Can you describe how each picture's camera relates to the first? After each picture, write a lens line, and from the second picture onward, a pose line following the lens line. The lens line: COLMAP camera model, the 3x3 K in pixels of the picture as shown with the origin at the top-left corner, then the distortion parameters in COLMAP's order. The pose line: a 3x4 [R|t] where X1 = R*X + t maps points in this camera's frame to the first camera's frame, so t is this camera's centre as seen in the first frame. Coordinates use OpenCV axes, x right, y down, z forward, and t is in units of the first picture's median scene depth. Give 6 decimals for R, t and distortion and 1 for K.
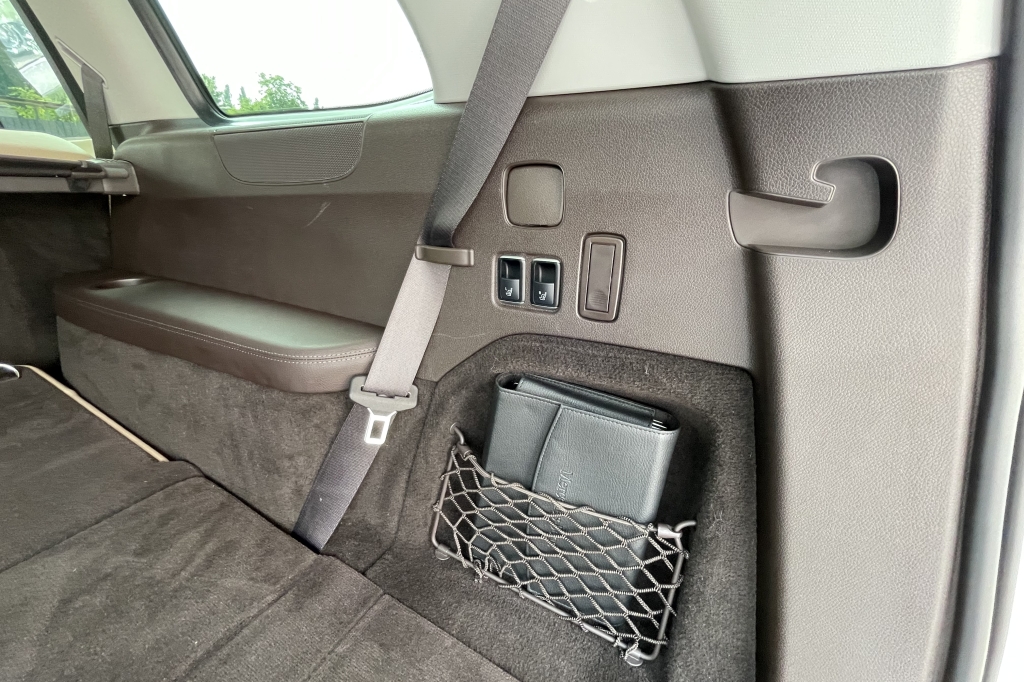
lens RADIAL K [[398.3, 0, 512.0], [0, 398.3, 341.0], [0, 0, 1]] dist [-0.000226, -0.006726]
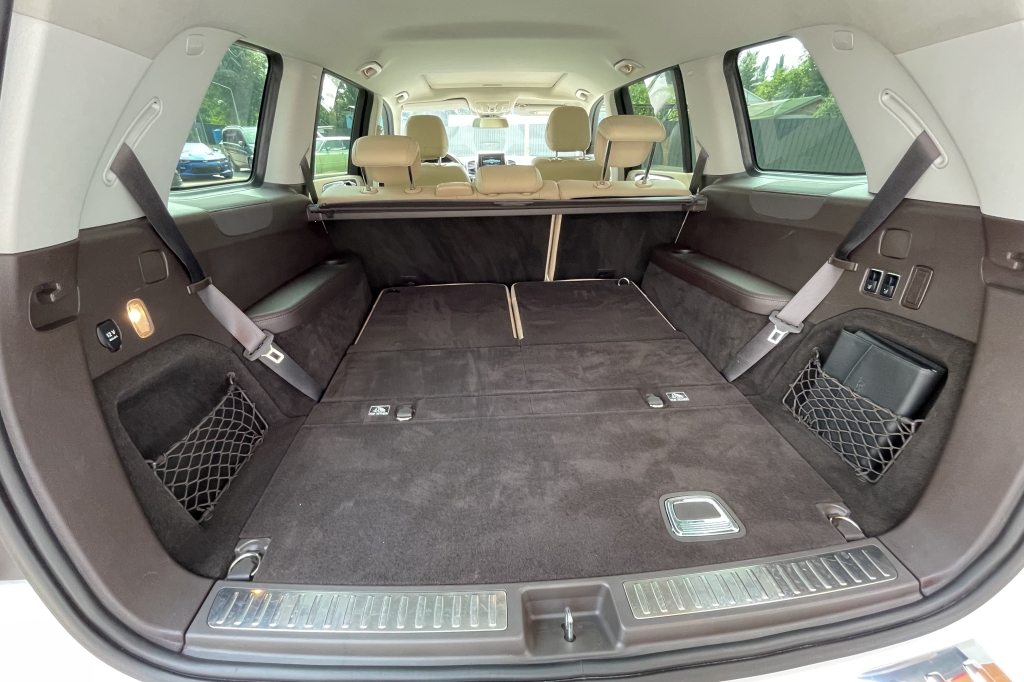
lens RADIAL K [[405.6, 0, 512.0], [0, 405.6, 341.0], [0, 0, 1]] dist [-0.000882, 0.005867]
pose [[0.502008, 0.310270, -0.807292, 0.749470], [-0.265761, 0.943612, 0.197402, 0.190468], [0.823018, 0.115449, 0.556158, -1.447696]]
